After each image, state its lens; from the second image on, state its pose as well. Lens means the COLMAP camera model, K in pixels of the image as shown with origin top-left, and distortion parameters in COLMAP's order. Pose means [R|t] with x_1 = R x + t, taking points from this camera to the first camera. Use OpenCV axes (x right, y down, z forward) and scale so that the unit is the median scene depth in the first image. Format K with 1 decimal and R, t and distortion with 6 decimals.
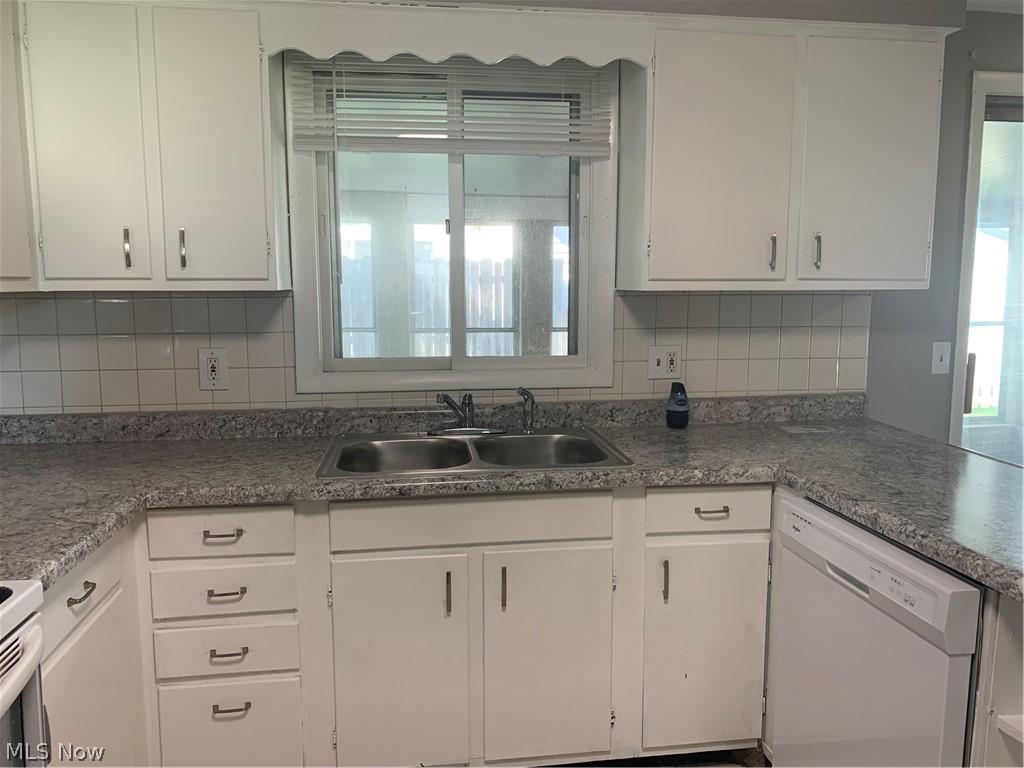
lens RADIAL K [[785.1, 0, 507.7], [0, 785.1, 382.8], [0, 0, 1]] dist [0.022905, -0.041616]
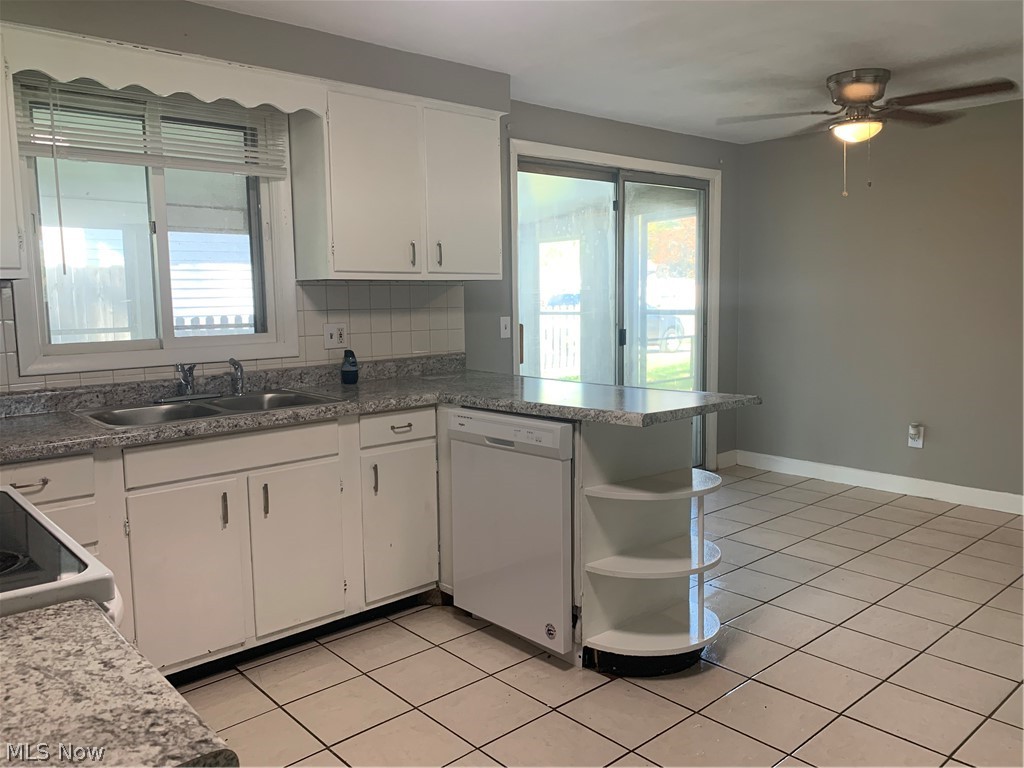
lens RADIAL K [[785.1, 0, 508.2], [0, 785.1, 385.4], [0, 0, 1]] dist [0.022905, -0.041616]
pose [[0.832896, -0.074419, 0.548403, -0.326270], [0.081458, 0.996610, 0.011524, 0.073510], [-0.547402, 0.035074, 0.836135, -0.298642]]
